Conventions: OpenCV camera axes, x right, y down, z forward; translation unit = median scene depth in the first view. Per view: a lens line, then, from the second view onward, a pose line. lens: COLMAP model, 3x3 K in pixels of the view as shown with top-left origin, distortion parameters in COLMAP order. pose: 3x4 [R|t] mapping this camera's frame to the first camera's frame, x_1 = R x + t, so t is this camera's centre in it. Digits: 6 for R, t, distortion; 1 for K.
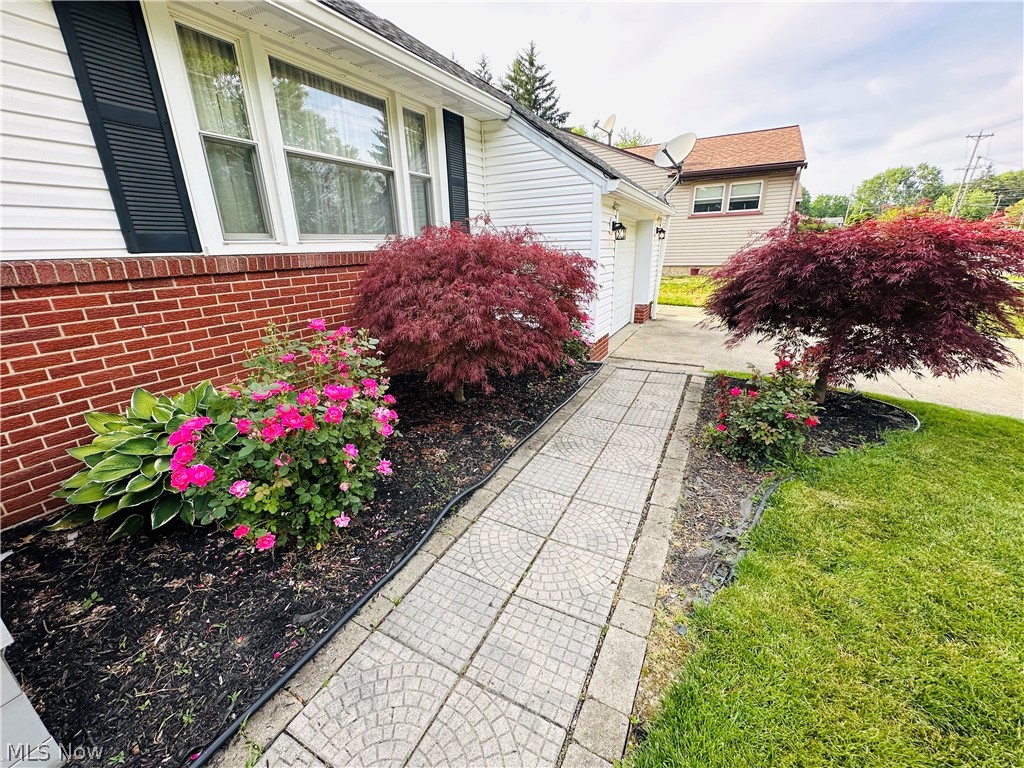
lens RADIAL K [[410.0, 0, 510.0], [0, 410.0, 384.0], [0, 0, 1]] dist [-0.002627, -0.000032]
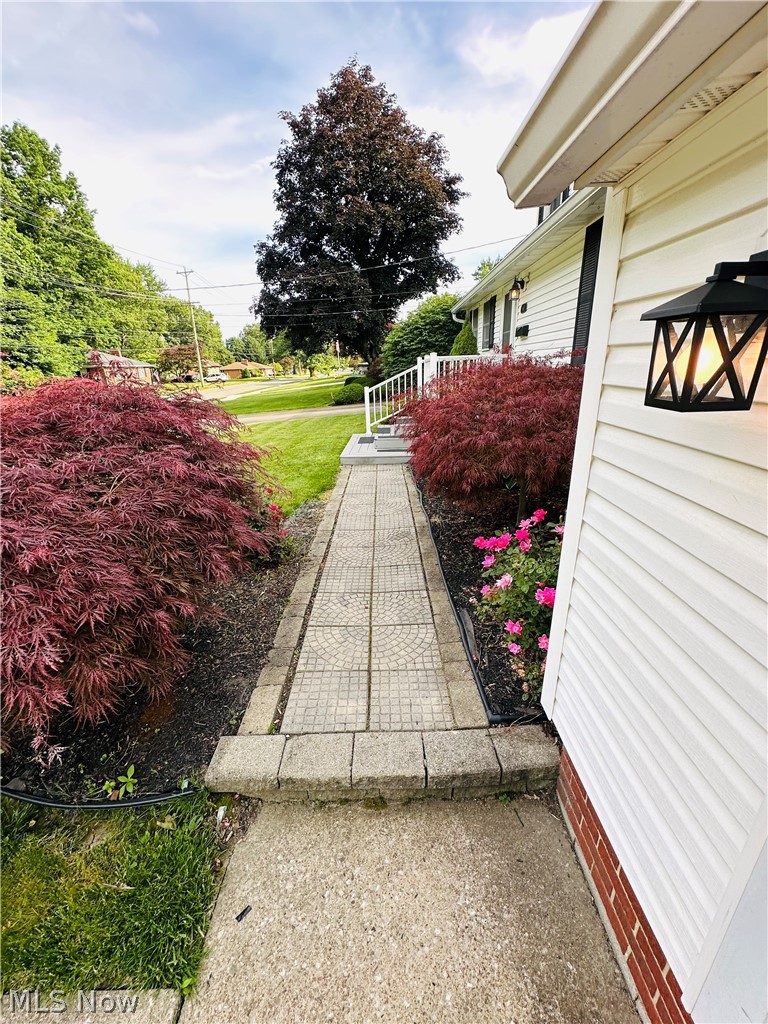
lens RADIAL K [[410.0, 0, 388.4], [0, 410.0, 511.8], [0, 0, 1]] dist [-0.002627, -0.000032]
pose [[-0.879609, 0.206590, -0.428497, 0.681669], [-0.104272, 0.795134, 0.597402, -0.643254], [0.464129, 0.570160, -0.677865, 1.748704]]
